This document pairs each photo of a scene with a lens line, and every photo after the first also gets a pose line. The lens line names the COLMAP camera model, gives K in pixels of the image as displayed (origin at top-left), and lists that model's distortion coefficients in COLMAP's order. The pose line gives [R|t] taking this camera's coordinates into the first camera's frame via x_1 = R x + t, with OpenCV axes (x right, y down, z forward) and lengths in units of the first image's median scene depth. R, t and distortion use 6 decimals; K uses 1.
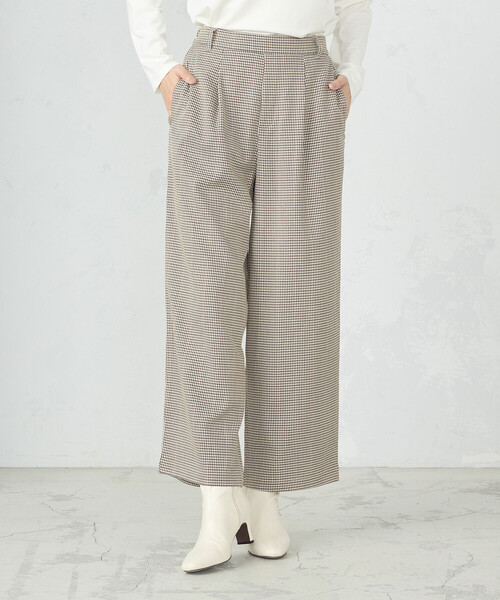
lens RADIAL K [[1922.2, 0, 251.6], [0, 1922.2, 299.8], [0, 0, 1]] dist [-0.062338, 0.000000]
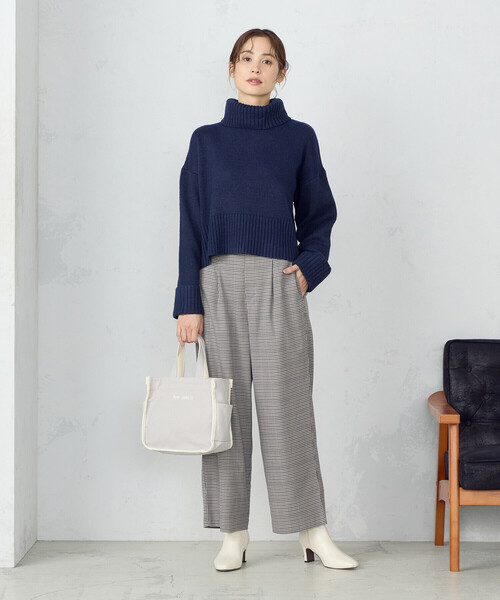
lens RADIAL K [[1922.2, 0, 246.0], [0, 1922.2, 305.7], [0, 0, 1]] dist [-0.062338, 0.000000]
pose [[0.999108, -0.002749, -0.042135, 0.028355], [0.000161, 0.998120, -0.061295, 0.005535], [0.042224, 0.061234, 0.997230, -0.362725]]
